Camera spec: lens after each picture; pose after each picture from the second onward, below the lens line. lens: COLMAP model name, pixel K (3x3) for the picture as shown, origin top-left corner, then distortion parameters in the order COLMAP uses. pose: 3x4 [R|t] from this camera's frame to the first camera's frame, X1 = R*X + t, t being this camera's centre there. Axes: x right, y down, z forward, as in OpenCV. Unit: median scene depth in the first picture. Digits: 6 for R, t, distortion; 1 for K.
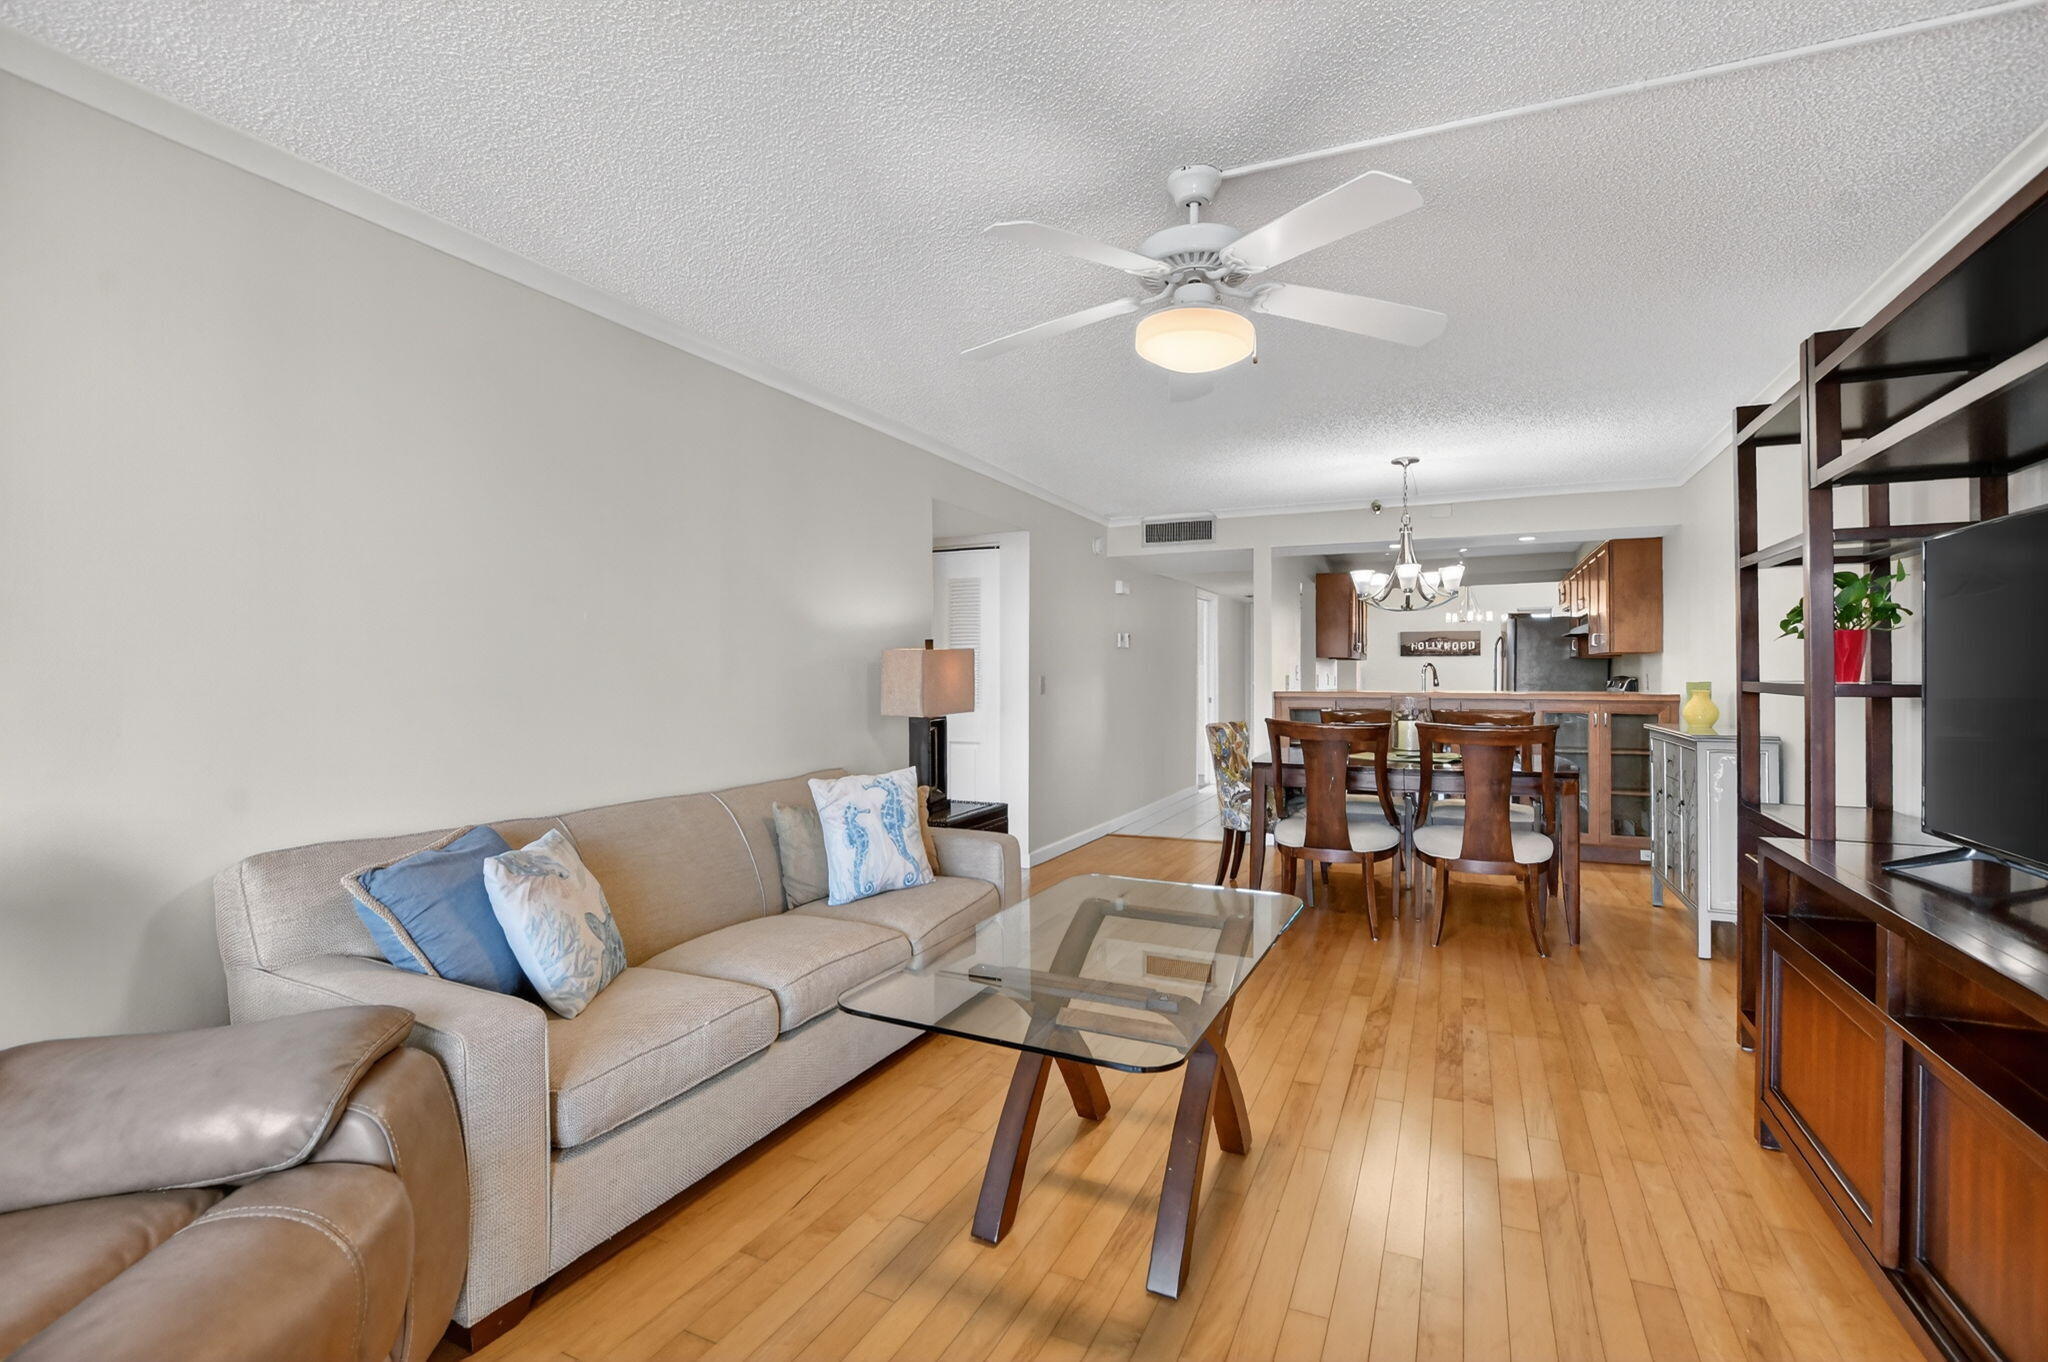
lens RADIAL K [[915.6, 0, 1026.7], [0, 915.6, 672.9], [0, 0, 1]] dist [-0.022292, 0.001327]
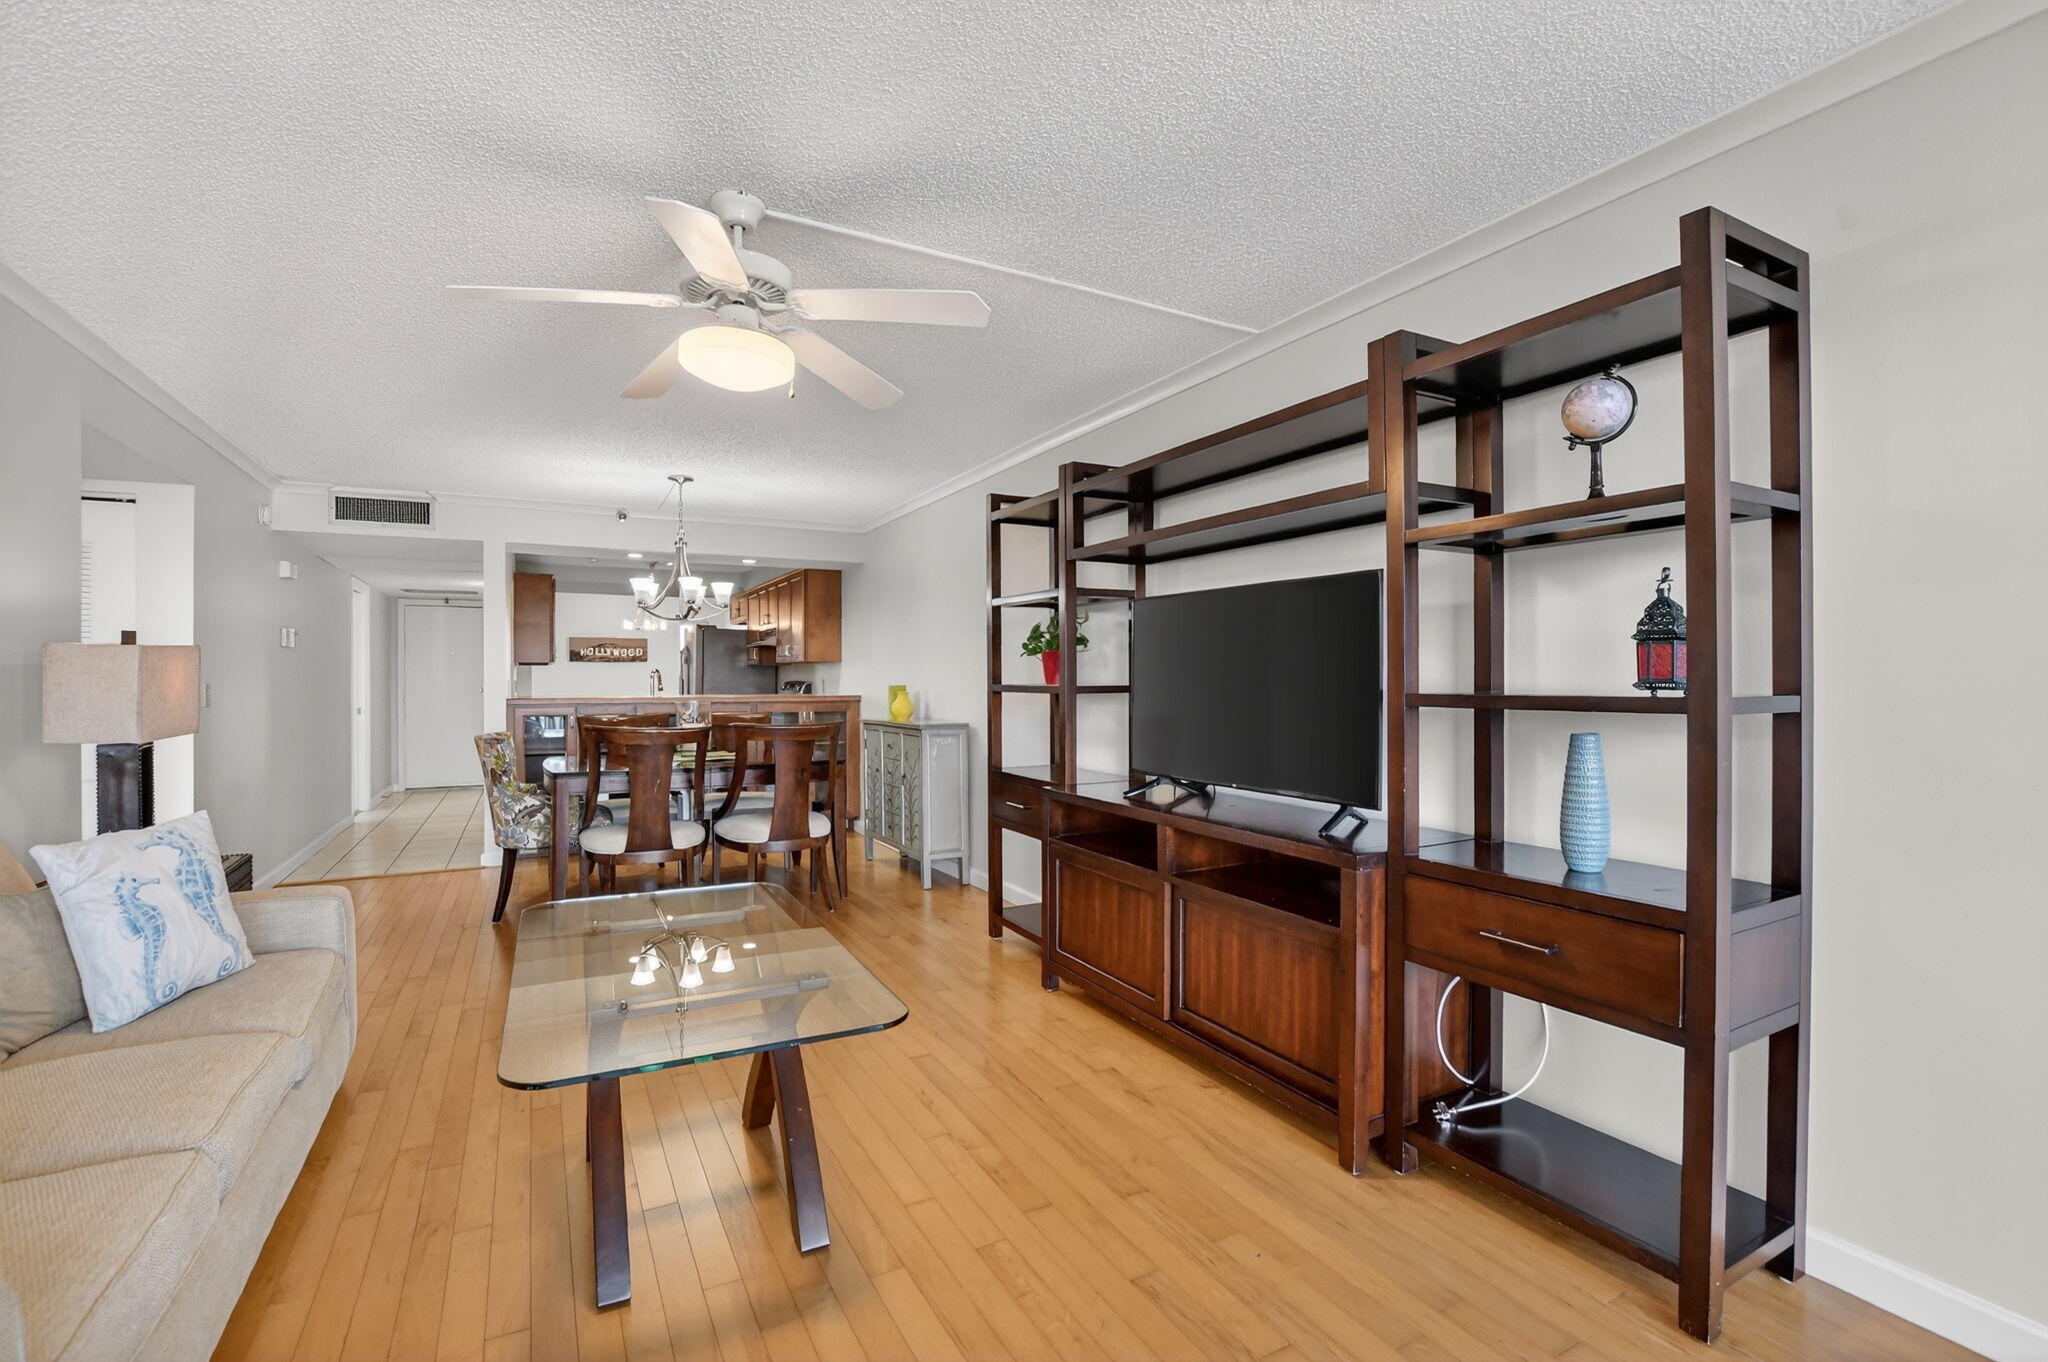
lens RADIAL K [[915.6, 0, 1008.7], [0, 915.6, 682.5], [0, 0, 1]] dist [-0.022292, 0.001327]
pose [[0.602222, -0.003326, 0.798322, -0.179585], [-0.000317, 0.999990, 0.004405, -0.000161], [-0.798328, -0.002906, 0.602215, 0.049063]]
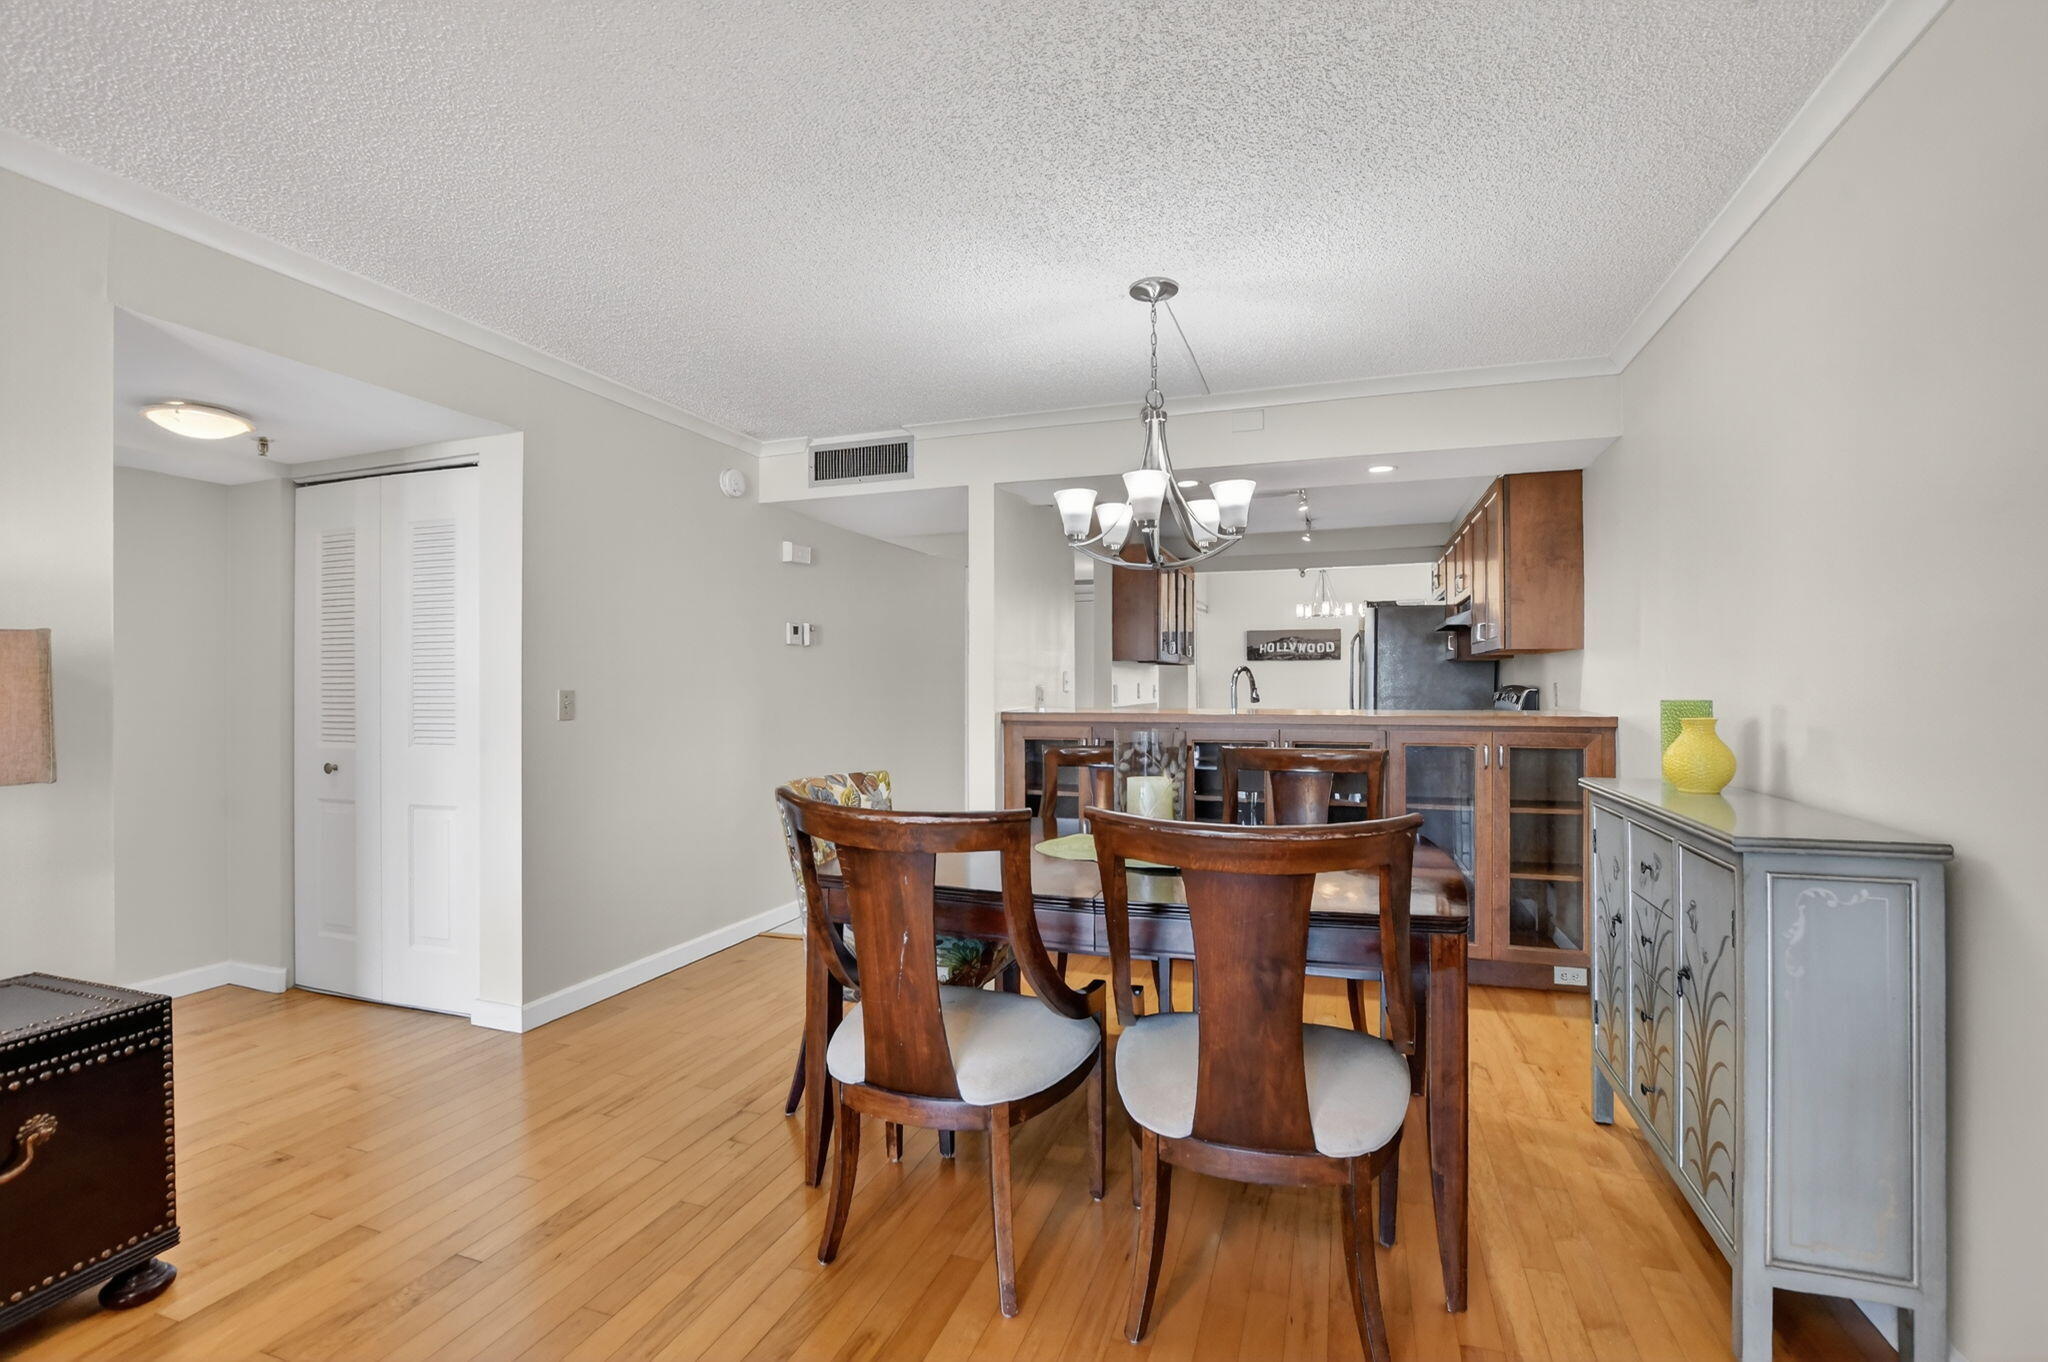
lens RADIAL K [[915.6, 0, 1032.7], [0, 915.6, 678.2], [0, 0, 1]] dist [-0.022292, 0.001327]
pose [[0.993521, -0.001999, 0.113629, 0.250684], [0.002362, 0.999993, -0.003061, -0.001319], [-0.113622, 0.003310, 0.993519, 0.419870]]
